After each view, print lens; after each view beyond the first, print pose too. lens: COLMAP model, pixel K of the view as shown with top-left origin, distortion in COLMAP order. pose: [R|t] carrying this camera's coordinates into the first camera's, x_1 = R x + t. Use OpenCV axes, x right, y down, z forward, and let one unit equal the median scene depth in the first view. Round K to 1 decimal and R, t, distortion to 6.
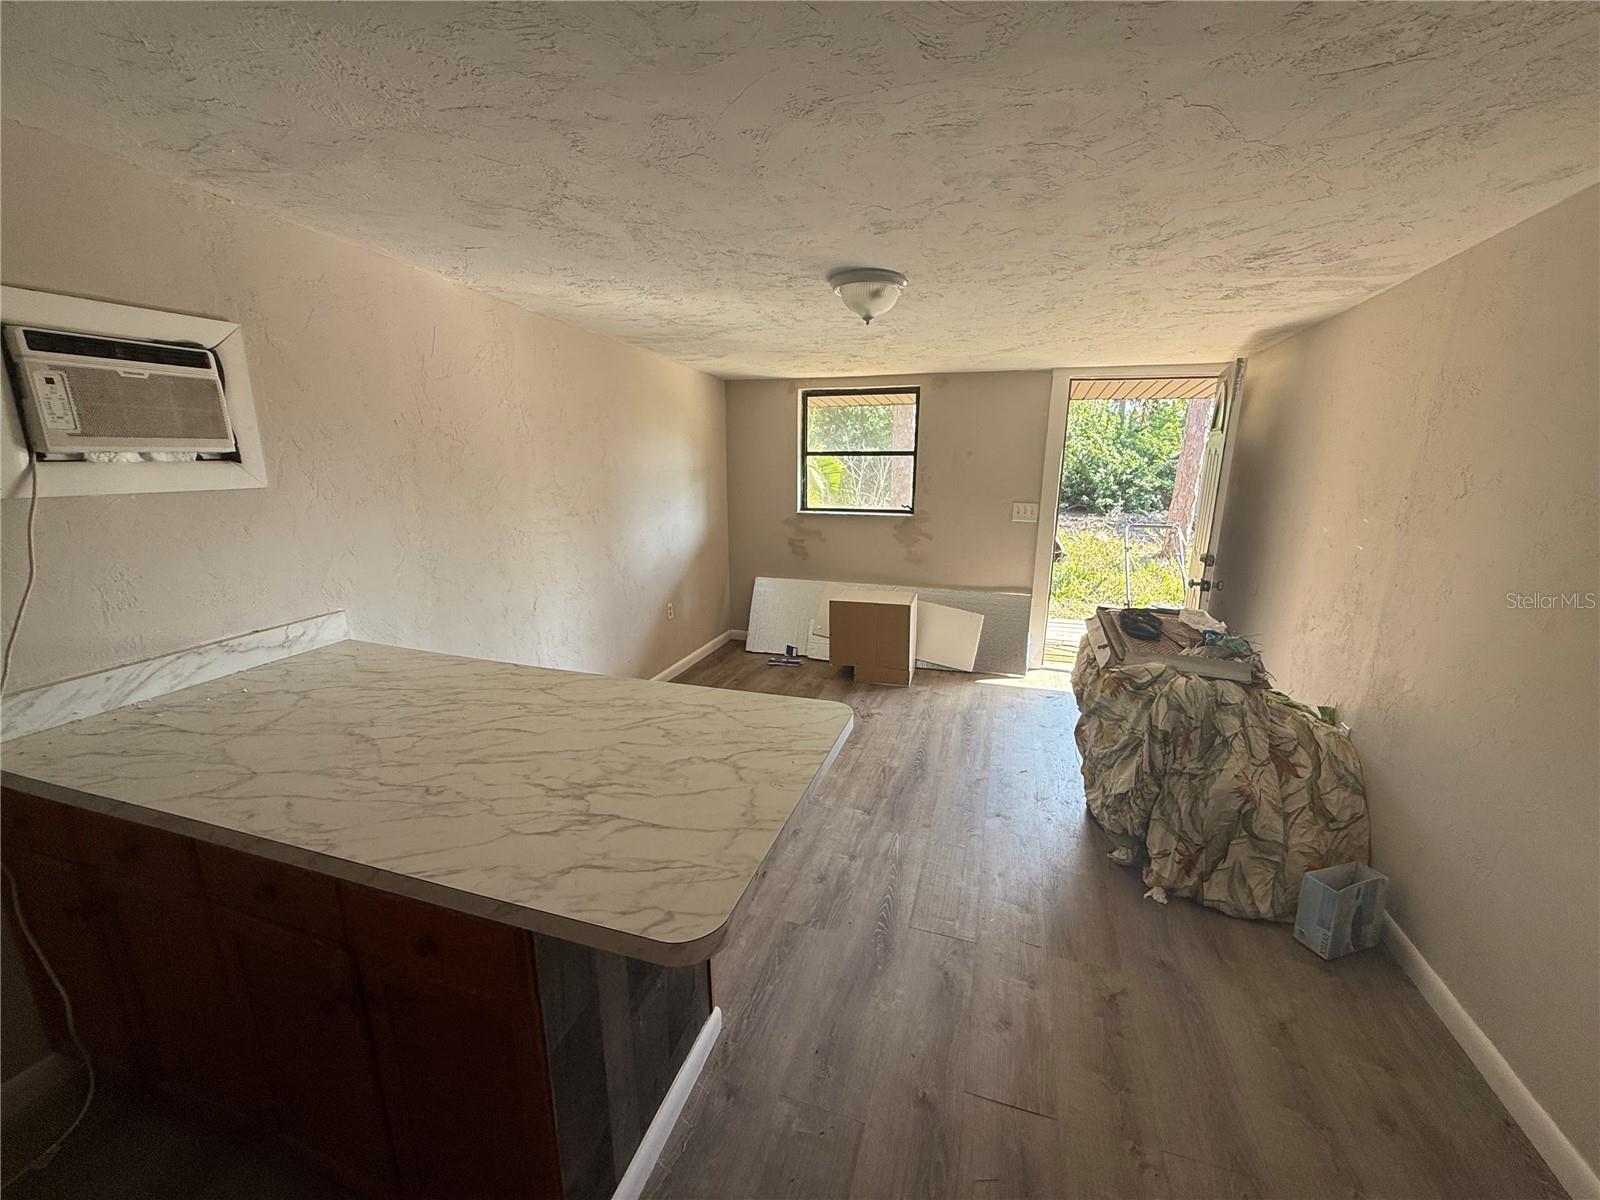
lens RADIAL K [[637.9, 0, 800.0], [0, 637.9, 600.0], [0, 0, 1]] dist [0.000685, 0.000259]
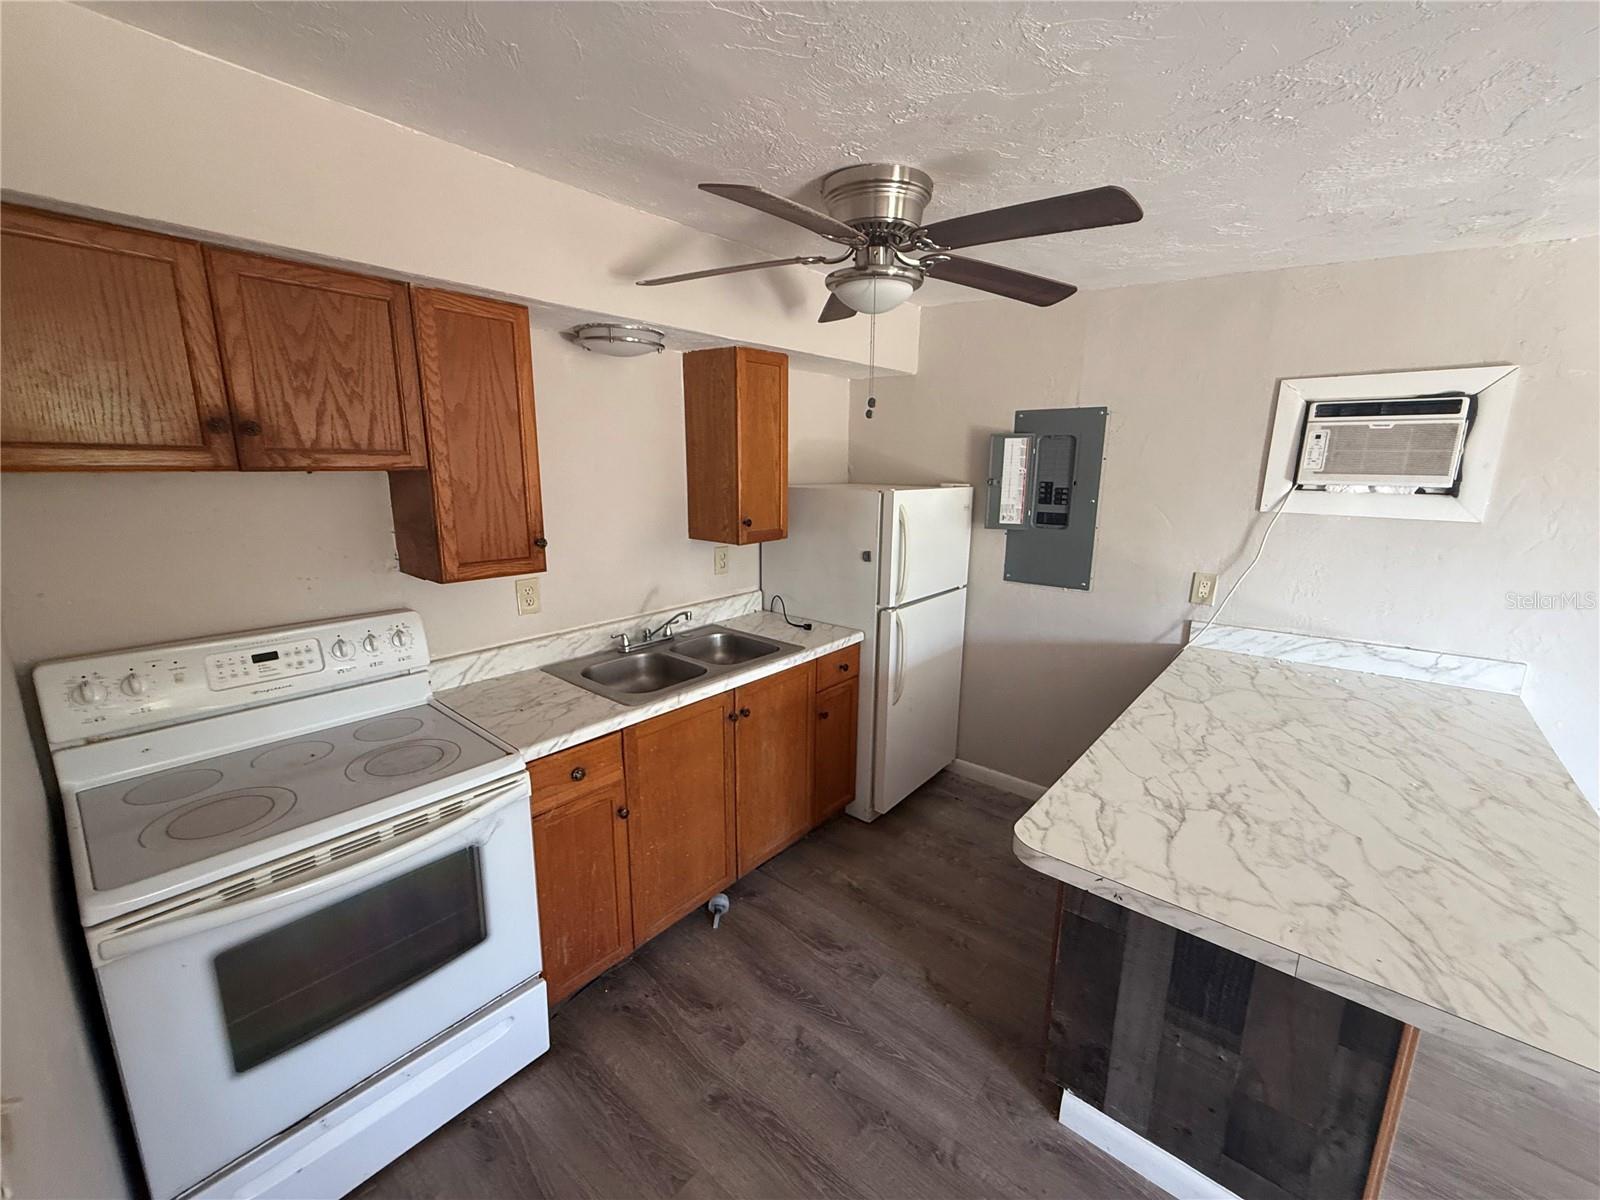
lens RADIAL K [[637.9, 0, 800.0], [0, 637.9, 600.0], [0, 0, 1]] dist [0.000685, 0.000259]
pose [[-0.379300, 0.188470, -0.905875, 0.609507], [-0.222540, 0.931714, 0.287026, -0.127394], [0.898113, 0.310463, -0.311457, 0.430891]]
